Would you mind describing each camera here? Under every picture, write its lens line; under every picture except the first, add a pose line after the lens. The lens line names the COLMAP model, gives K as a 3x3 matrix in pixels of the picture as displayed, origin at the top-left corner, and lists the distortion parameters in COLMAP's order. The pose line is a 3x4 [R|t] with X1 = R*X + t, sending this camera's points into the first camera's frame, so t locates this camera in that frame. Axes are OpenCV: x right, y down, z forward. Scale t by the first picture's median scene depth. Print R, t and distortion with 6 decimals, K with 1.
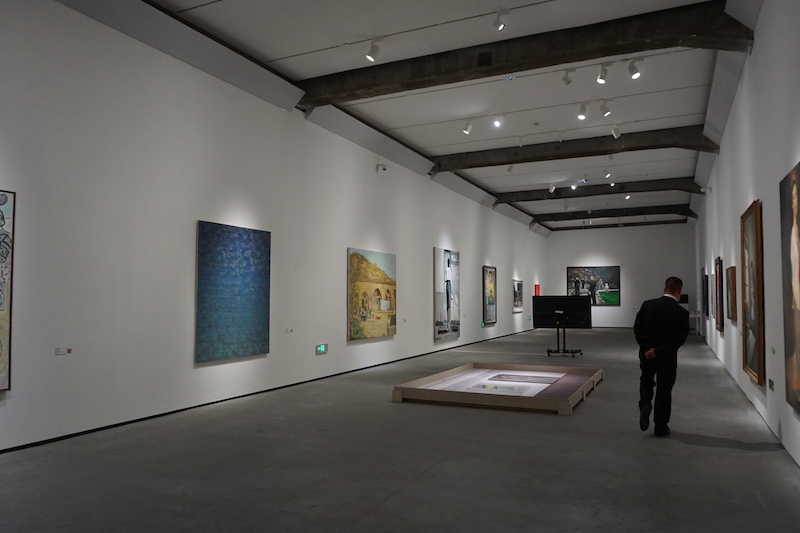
lens RADIAL K [[600.2, 0, 399.1], [0, 600.2, 266.7], [0, 0, 1]] dist [-0.000416, -0.000487]
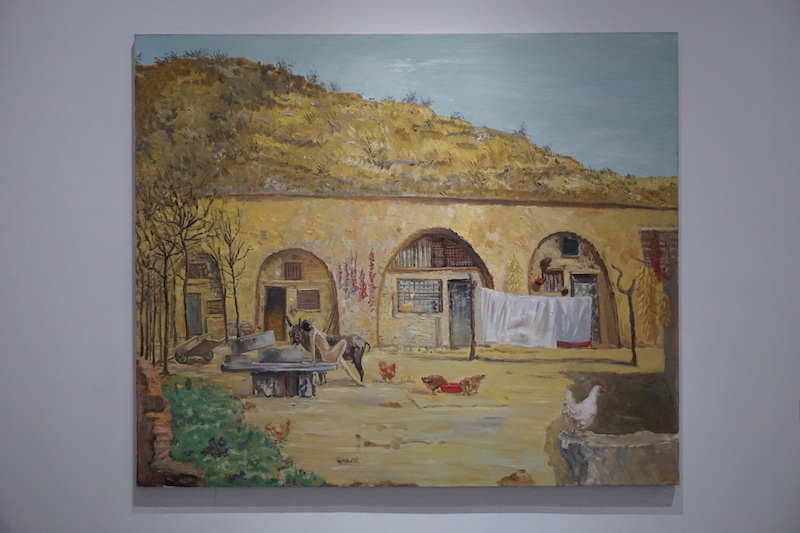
lens RADIAL K [[1299.5, 0, 400.0], [0, 1299.5, 268.2], [0, 0, 1]] dist [-0.020620, 0.000000]
pose [[0.408834, -0.005473, -0.912592, 0.343492], [0.048674, 0.998689, 0.015816, 0.042829], [0.911310, -0.050886, 0.408565, 0.852474]]
